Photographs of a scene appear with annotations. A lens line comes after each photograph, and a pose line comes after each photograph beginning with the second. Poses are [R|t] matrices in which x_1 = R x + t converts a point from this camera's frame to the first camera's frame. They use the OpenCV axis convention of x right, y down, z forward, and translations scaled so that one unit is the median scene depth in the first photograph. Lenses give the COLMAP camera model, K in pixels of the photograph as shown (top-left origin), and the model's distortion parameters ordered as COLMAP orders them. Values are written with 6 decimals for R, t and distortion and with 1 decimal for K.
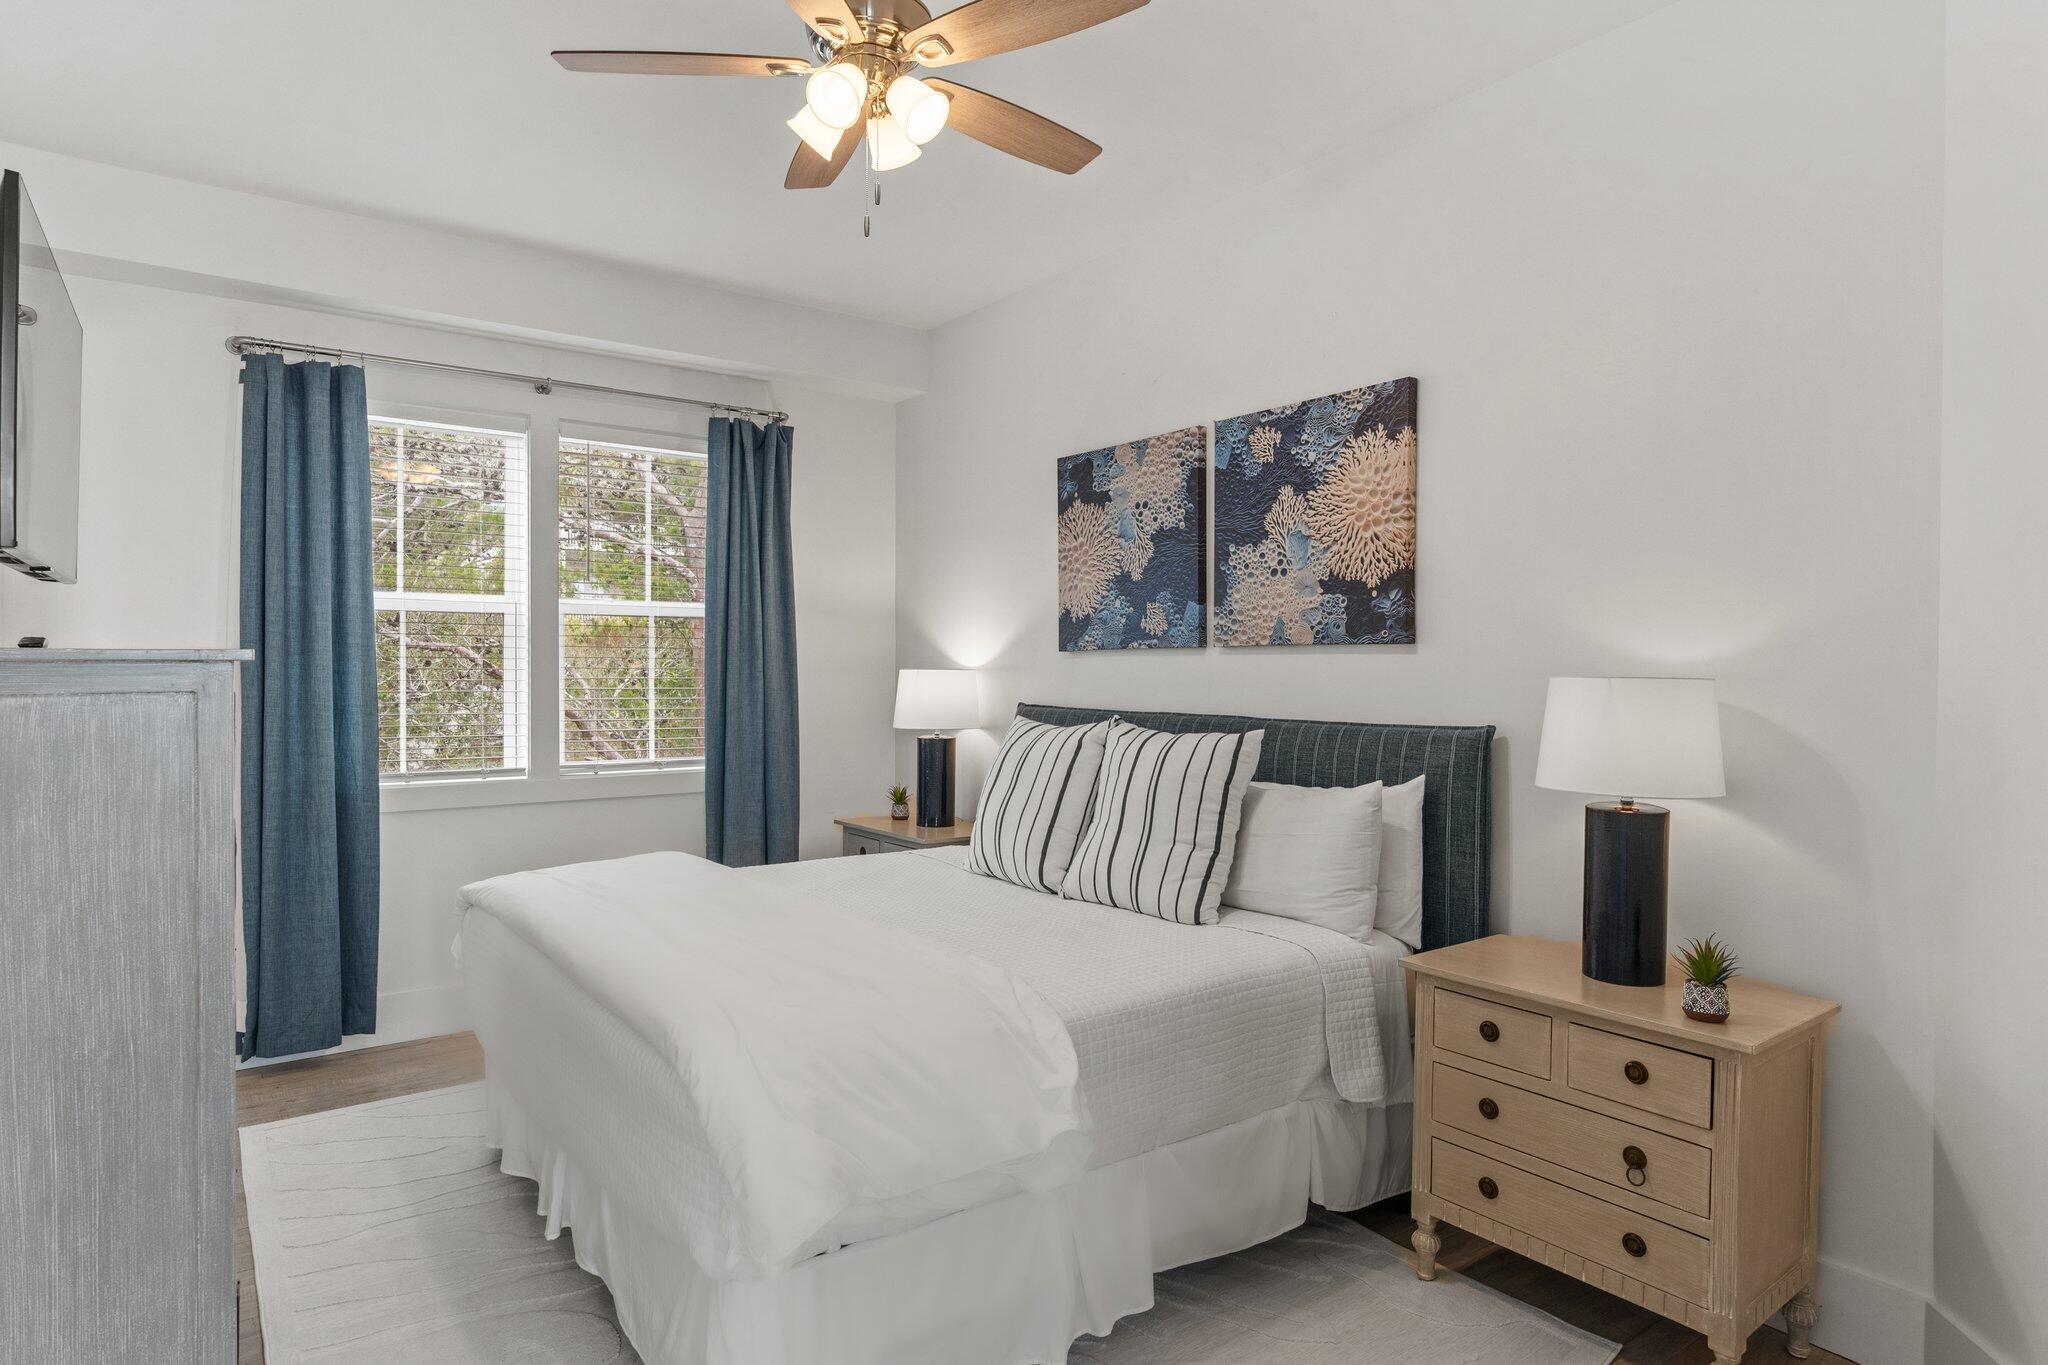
lens RADIAL K [[1169.5, 0, 1011.5], [0, 1169.5, 685.1], [0, 0, 1]] dist [-0.002014, 0.001863]
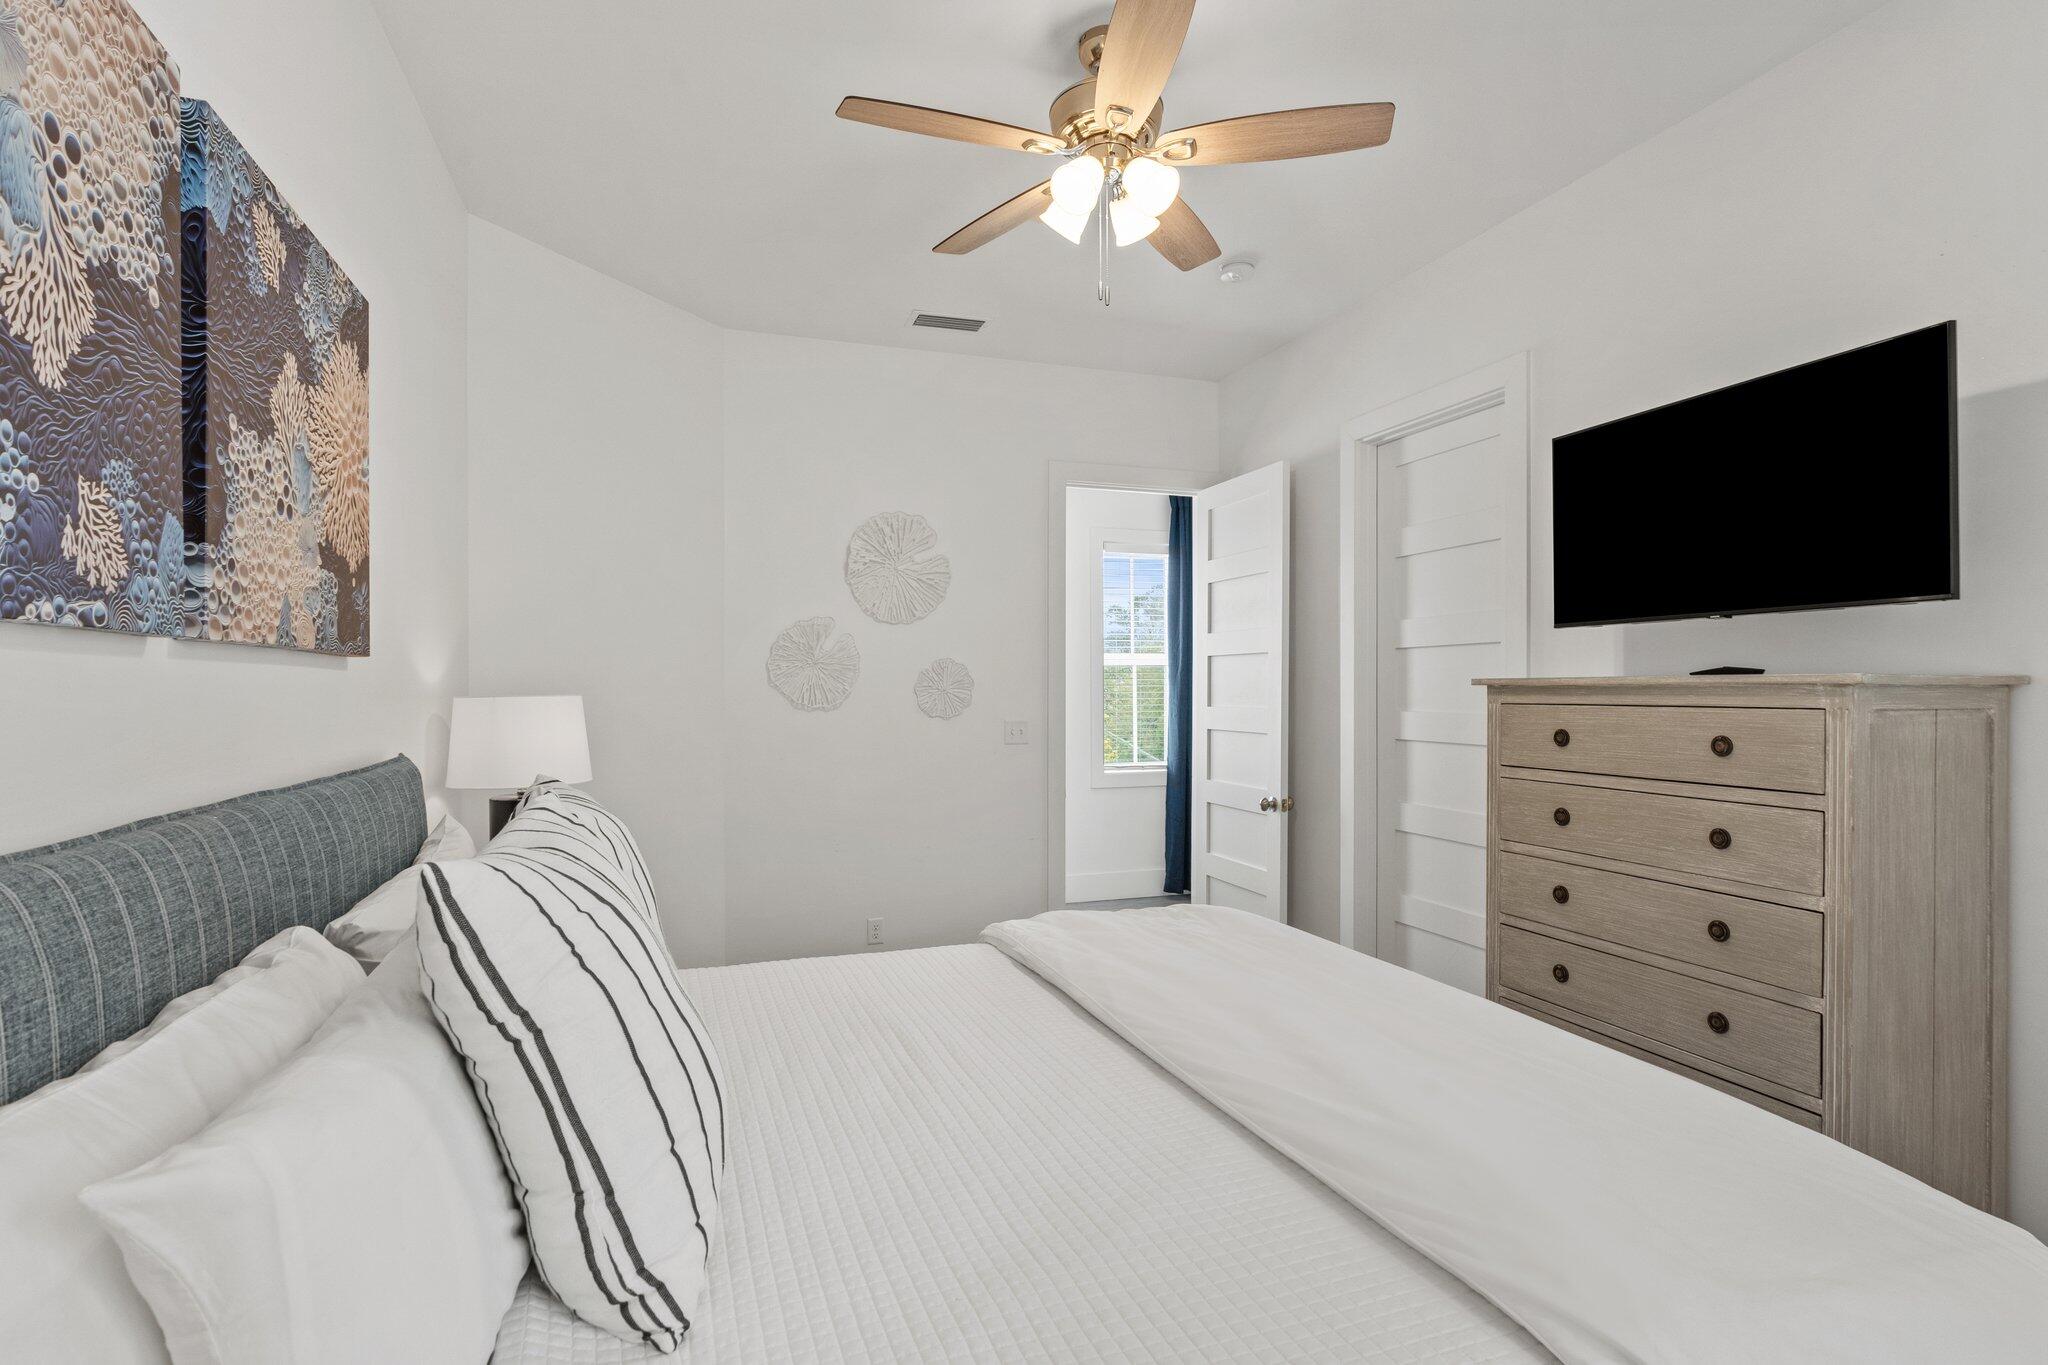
lens RADIAL K [[988.6, 0, 1024.0], [0, 988.6, 682.5], [0, 0, 1]] dist [0.000054, 0.000284]
pose [[-0.957892, -0.004877, 0.287086, -0.215372], [-0.003512, 0.999980, 0.005270, -0.020797], [-0.287106, 0.004040, -0.957890, 1.296251]]
